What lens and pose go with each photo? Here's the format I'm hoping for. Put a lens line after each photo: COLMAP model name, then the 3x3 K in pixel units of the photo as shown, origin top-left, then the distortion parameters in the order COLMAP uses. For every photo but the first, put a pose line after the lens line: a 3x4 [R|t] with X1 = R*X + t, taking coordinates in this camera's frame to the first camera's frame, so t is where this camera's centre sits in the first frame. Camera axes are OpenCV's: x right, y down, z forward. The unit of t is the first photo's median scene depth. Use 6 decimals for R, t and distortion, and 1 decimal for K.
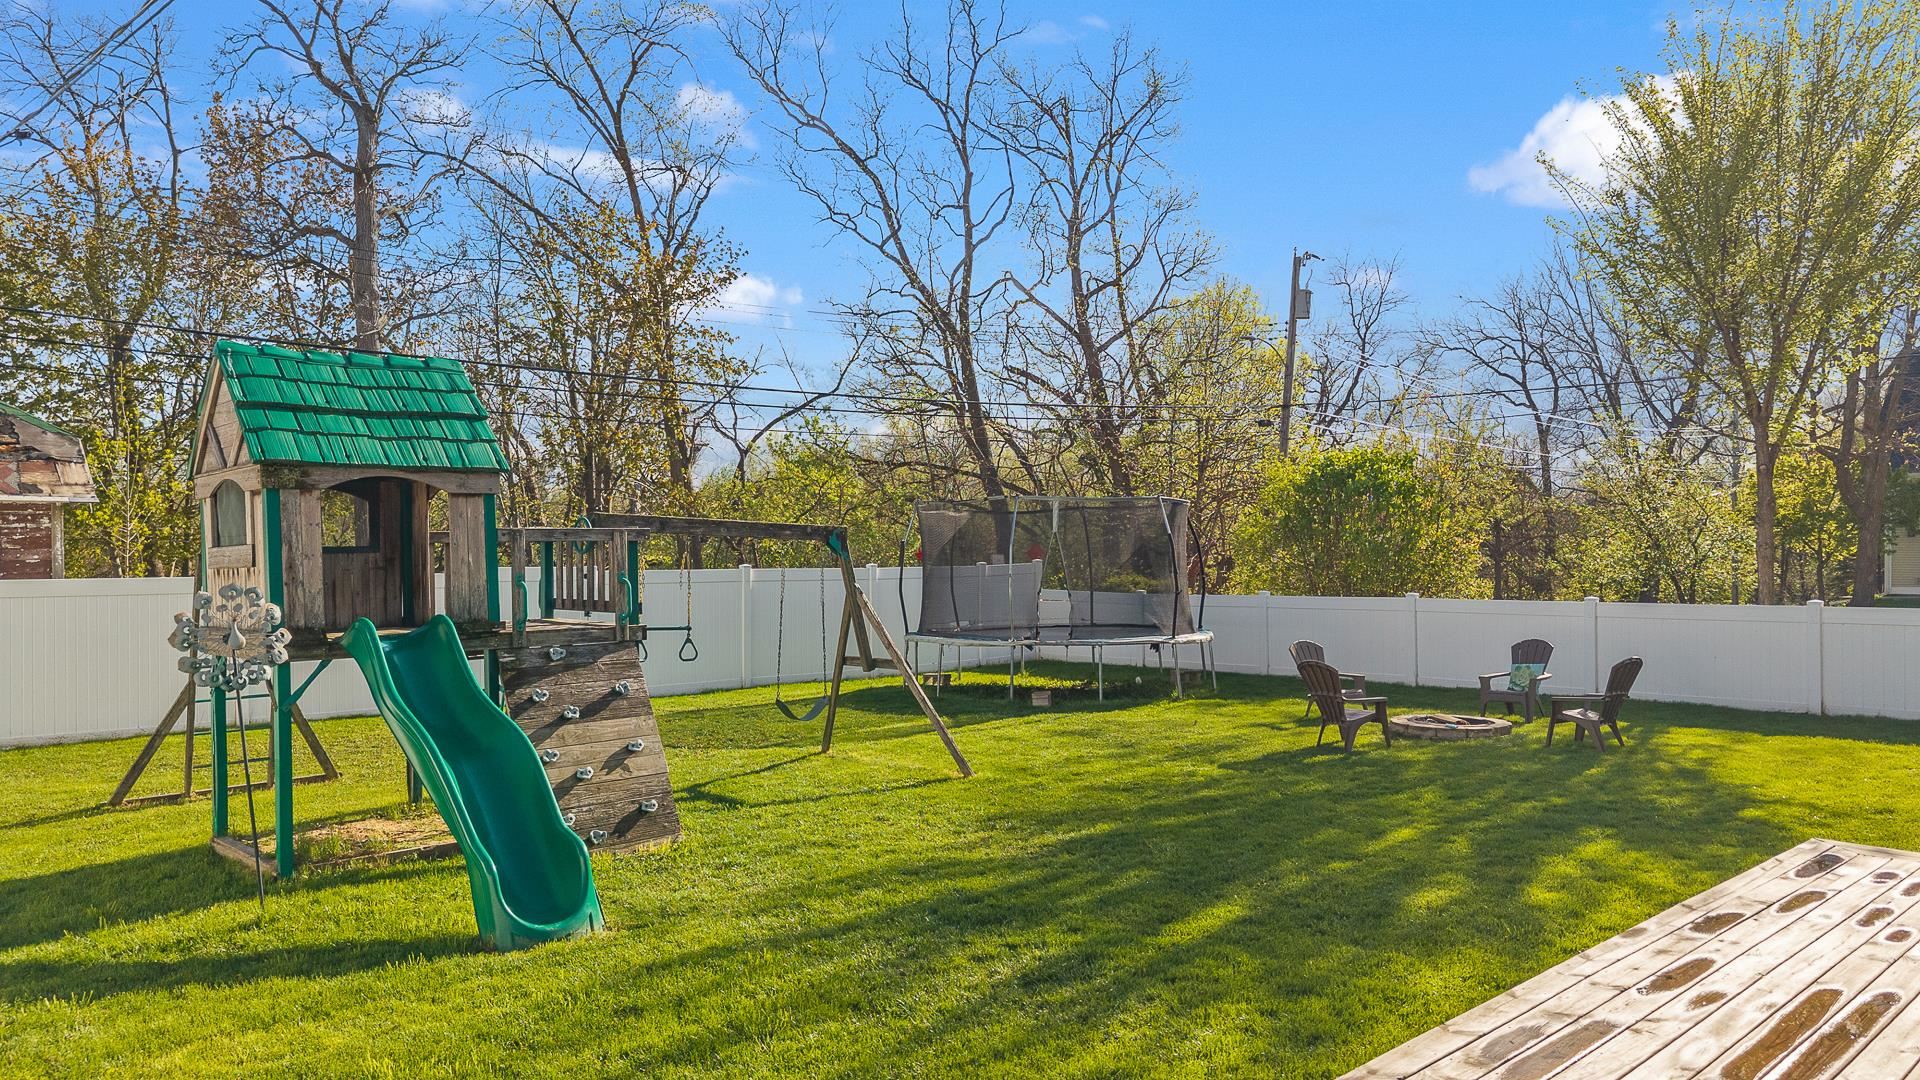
lens RADIAL K [[1336.0, 0, 960.0], [0, 1336.0, 540.0], [0, 0, 1]] dist [0.050593, -0.072433]
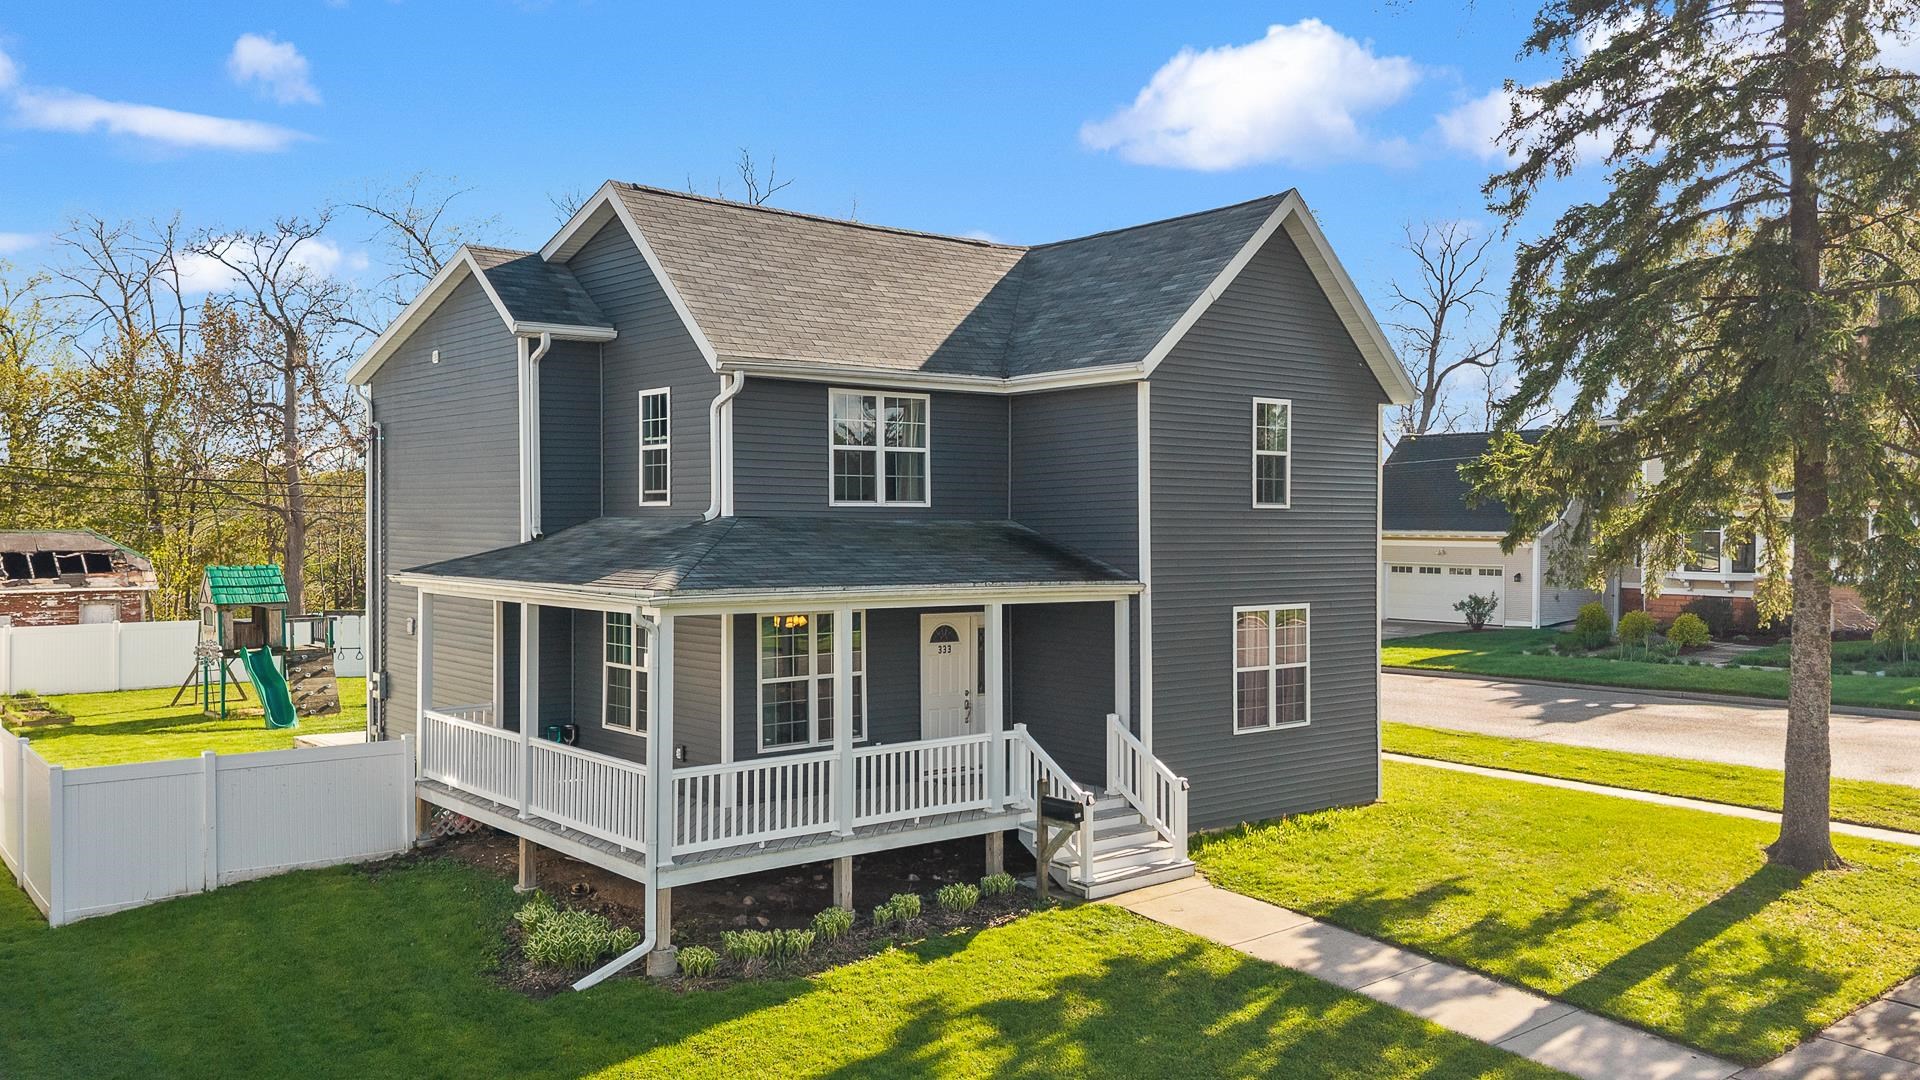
lens RADIAL K [[1396.1, 0, 789.6], [0, 1396.1, 560.1], [0, 0, 1]] dist [0.065176, -0.085181]
pose [[0.993339, 0.011059, -0.114693, 1.237923], [-0.009018, 0.999792, 0.018294, -0.220473], [0.114872, -0.017138, 0.993232, -2.212509]]
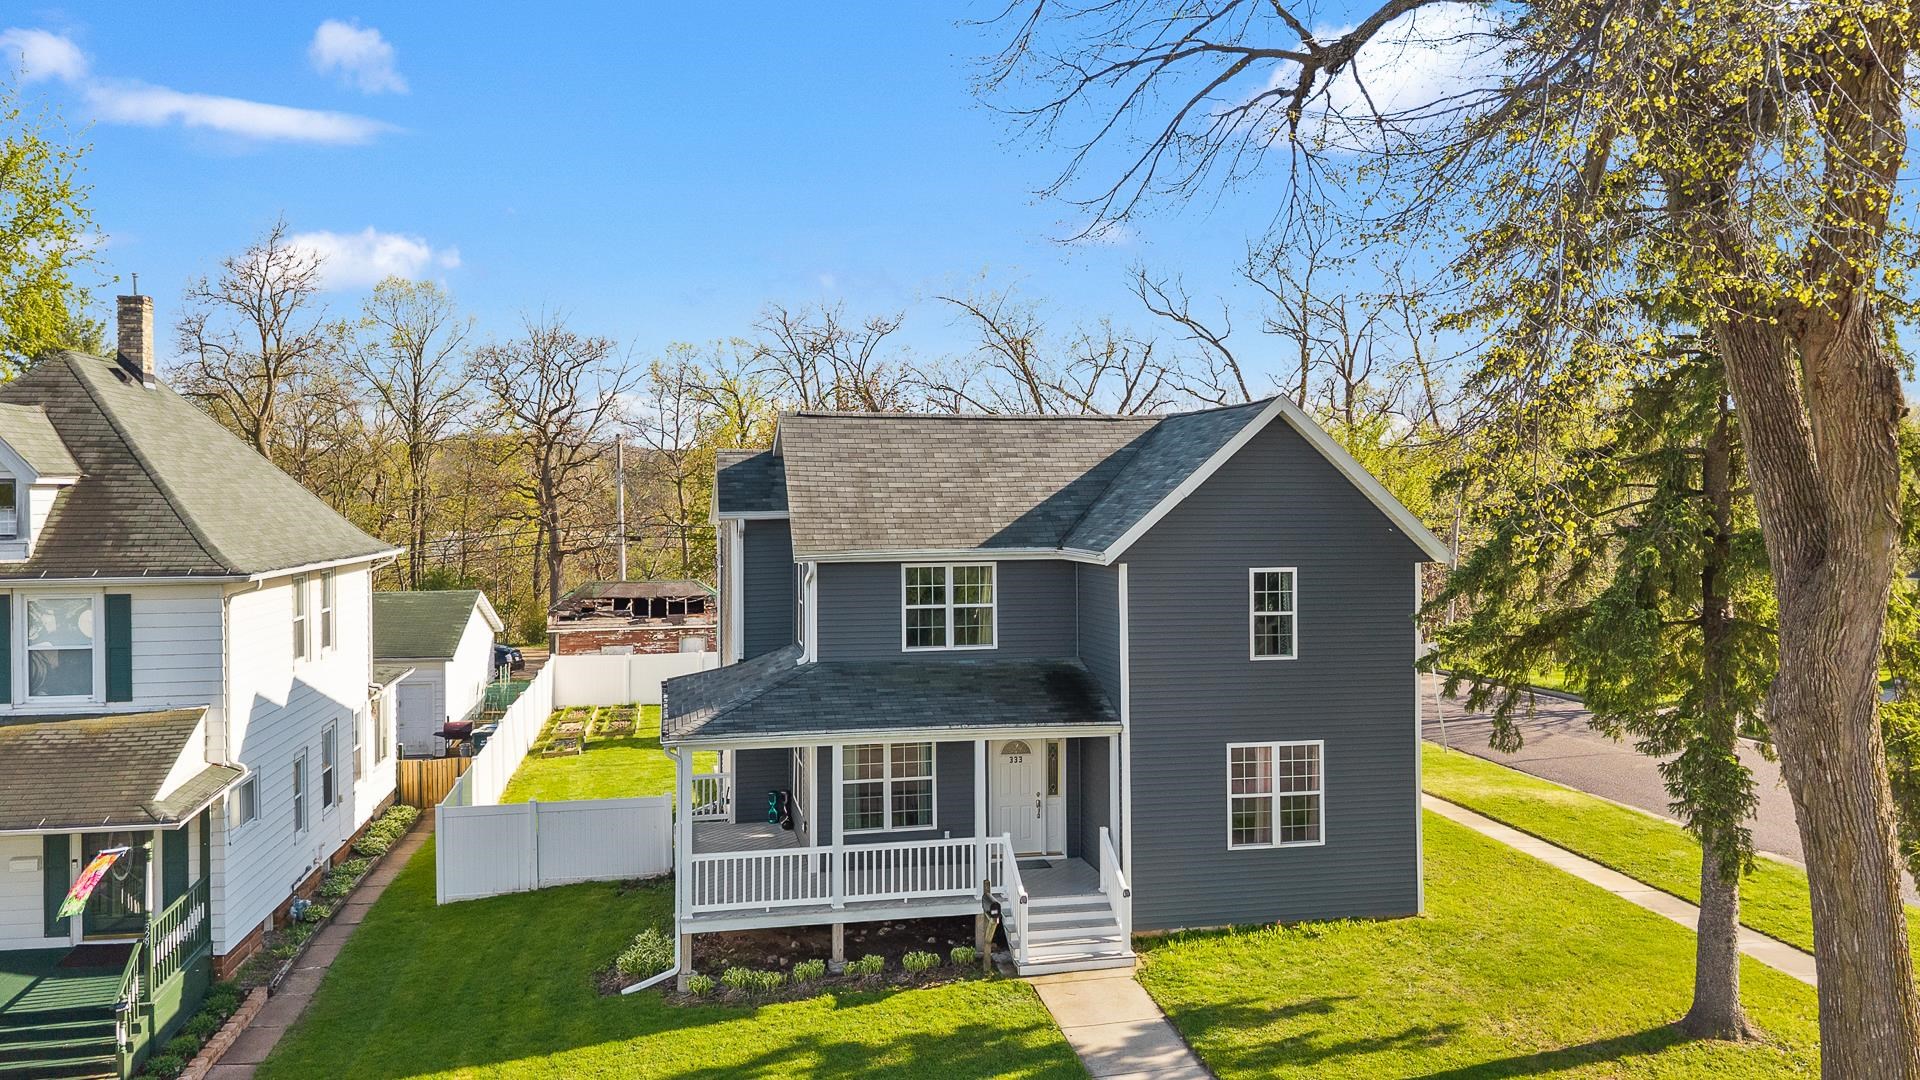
lens RADIAL K [[1336.0, 0, 960.0], [0, 1336.0, 540.0], [0, 0, 1]] dist [0.050593, -0.072433]
pose [[0.861810, 0.015300, -0.507001, 2.296829], [-0.005414, 0.999766, 0.020966, -0.489896], [0.507203, -0.015324, 0.861690, -2.341054]]
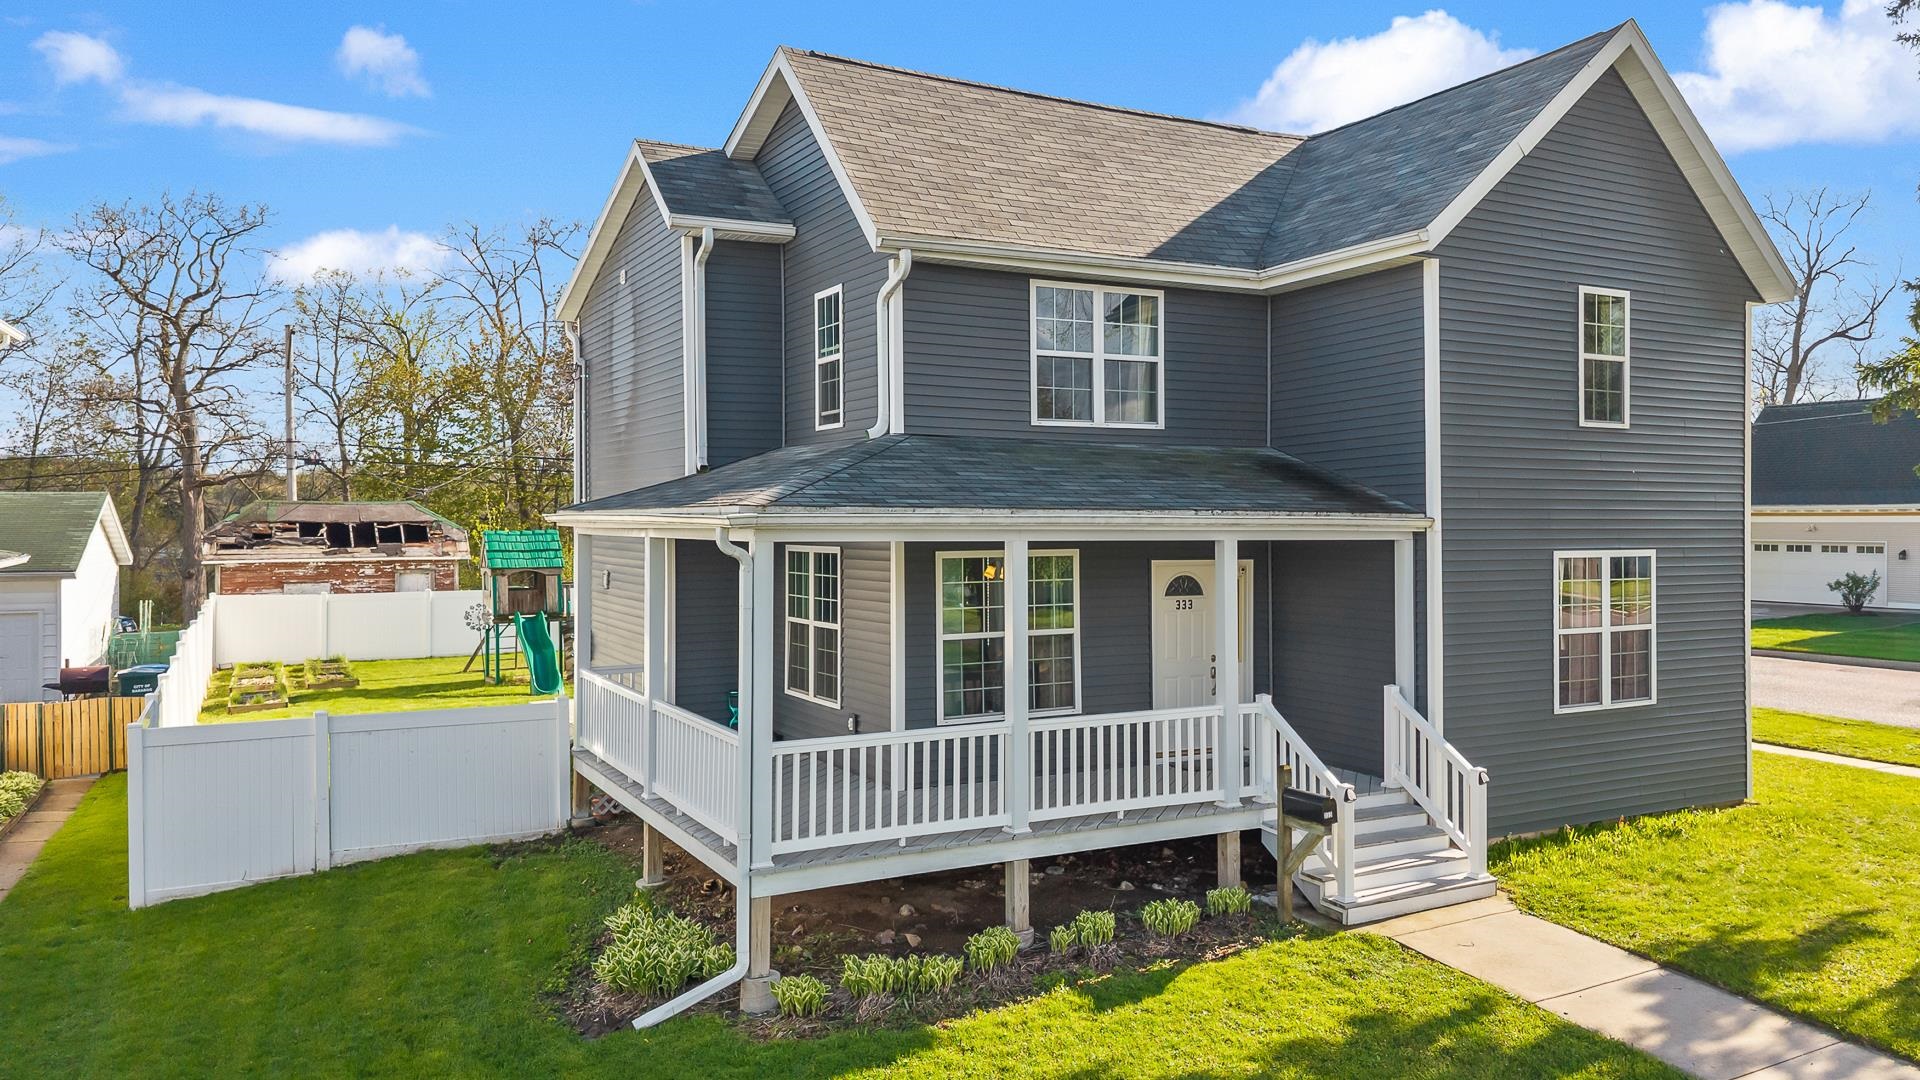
lens RADIAL K [[1304.5, 0, 978.4], [0, 1304.5, 541.5], [0, 0, 1]] dist [0.012309, -0.000051]
pose [[0.970389, 0.010761, -0.241308, 1.354708], [-0.008516, 0.999910, 0.010342, -0.150132], [0.241397, -0.007981, 0.970394, -1.771998]]
